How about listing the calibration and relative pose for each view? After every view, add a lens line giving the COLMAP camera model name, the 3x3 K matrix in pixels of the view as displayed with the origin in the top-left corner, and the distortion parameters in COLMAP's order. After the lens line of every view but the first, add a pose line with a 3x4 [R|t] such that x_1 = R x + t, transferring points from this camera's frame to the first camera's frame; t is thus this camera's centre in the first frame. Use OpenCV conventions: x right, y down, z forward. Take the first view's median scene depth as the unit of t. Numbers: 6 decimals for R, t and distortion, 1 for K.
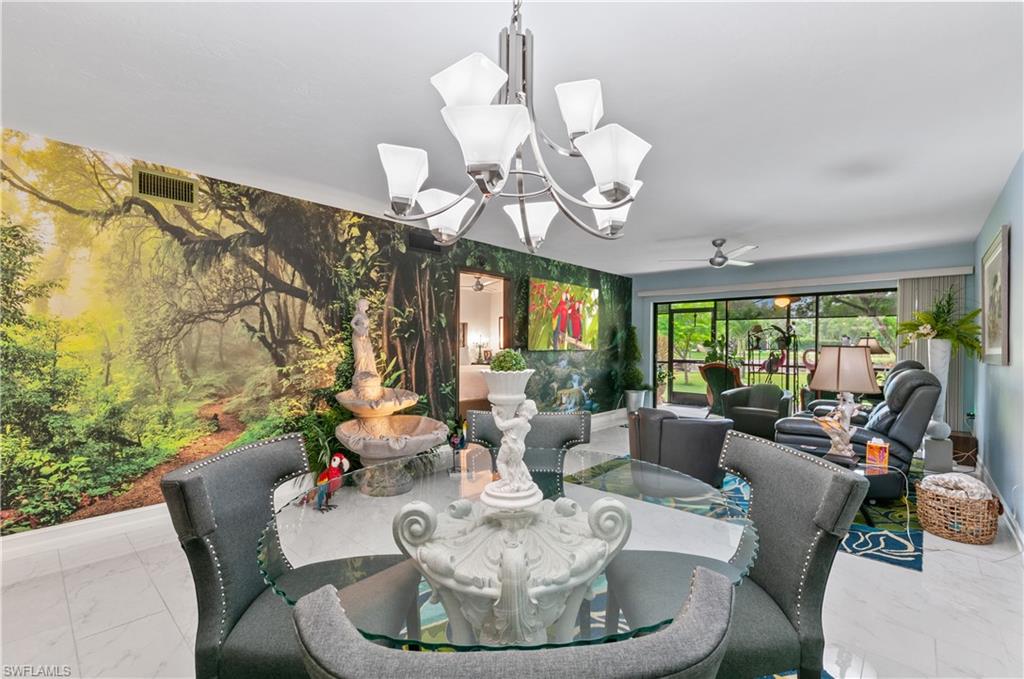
lens RADIAL K [[449.2, 0, 517.4], [0, 449.2, 346.8], [0, 0, 1]] dist [0.002451, 0.000790]
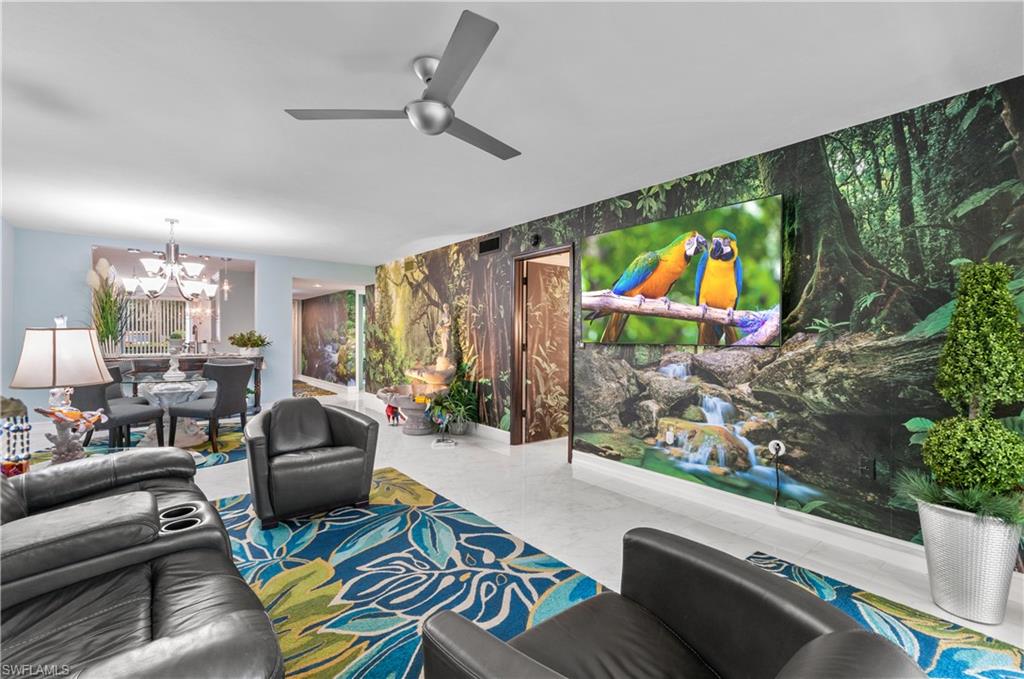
lens RADIAL K [[449.2, 0, 517.7], [0, 449.2, 344.0], [0, 0, 1]] dist [0.002451, 0.000790]
pose [[-0.149445, 0.007237, -0.988744, 0.903399], [-0.016746, 0.999811, 0.009849, 0.006376], [0.988628, 0.018029, -0.149295, 1.231882]]
